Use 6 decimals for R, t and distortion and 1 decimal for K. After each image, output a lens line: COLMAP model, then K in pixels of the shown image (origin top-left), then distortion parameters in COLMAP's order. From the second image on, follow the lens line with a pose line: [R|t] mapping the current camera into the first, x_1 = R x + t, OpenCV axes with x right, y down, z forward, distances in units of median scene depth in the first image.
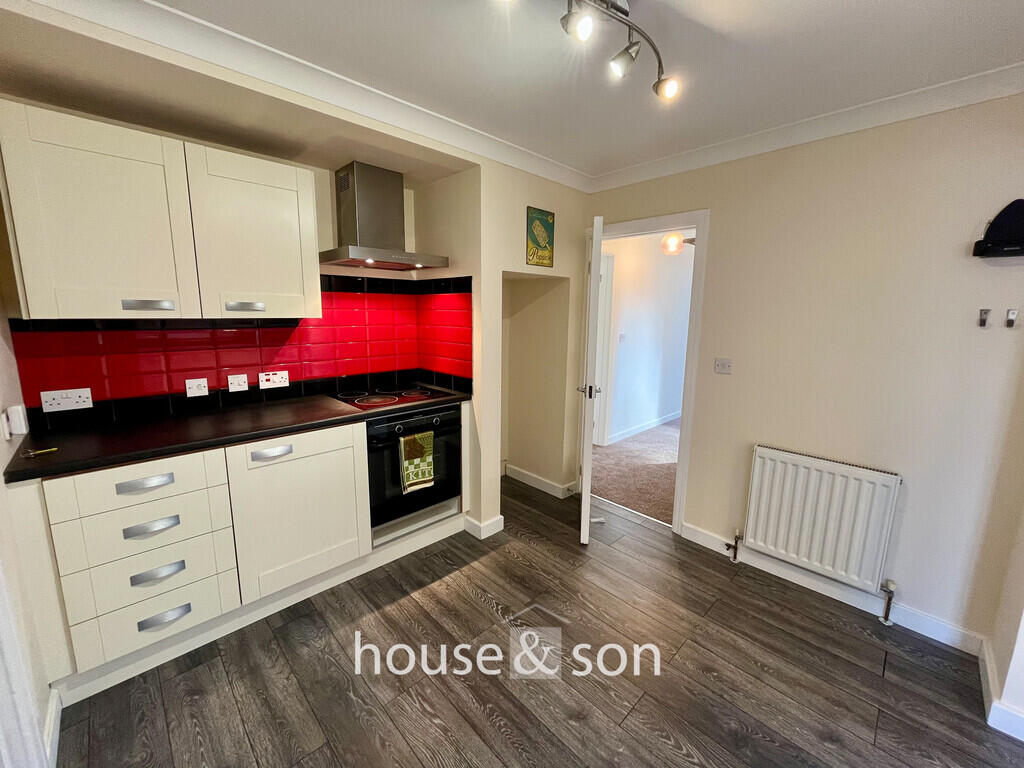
lens RADIAL K [[412.2, 0, 510.1], [0, 412.2, 379.9], [0, 0, 1]] dist [-0.002380, -0.000082]
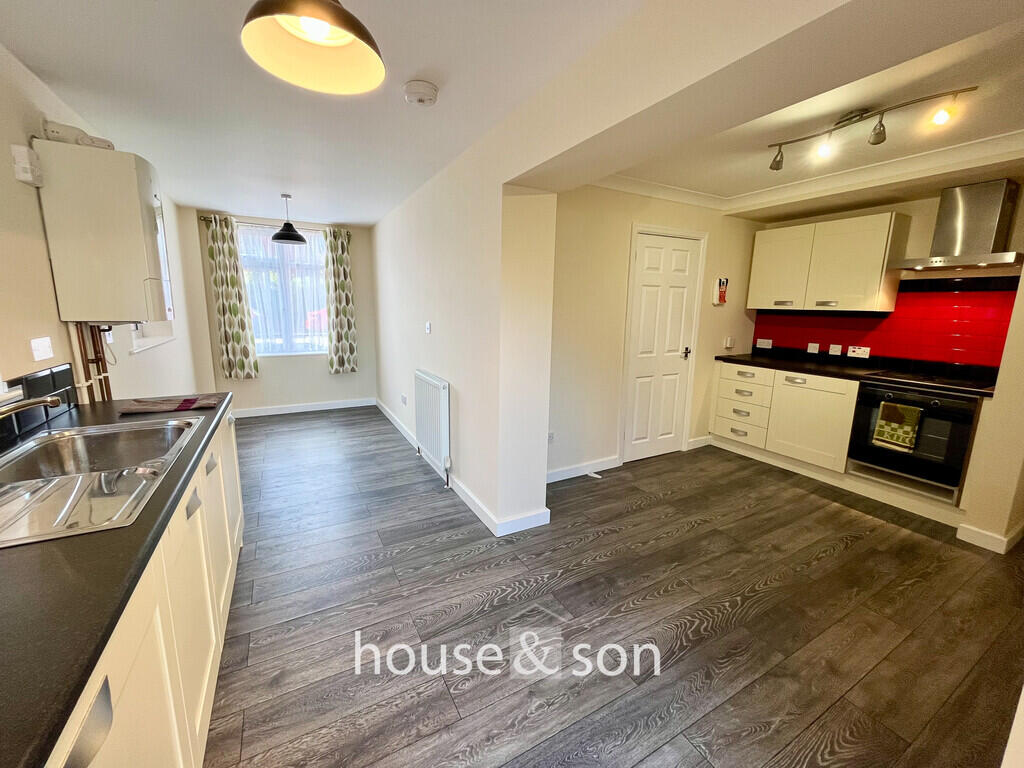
lens RADIAL K [[412.2, 0, 510.9], [0, 412.2, 380.0], [0, 0, 1]] dist [-0.002380, -0.000082]
pose [[-0.261290, 0.156610, -0.952471, 1.338551], [-0.183742, 0.960638, 0.208359, 0.019508], [0.947611, 0.229451, -0.222229, 0.149323]]
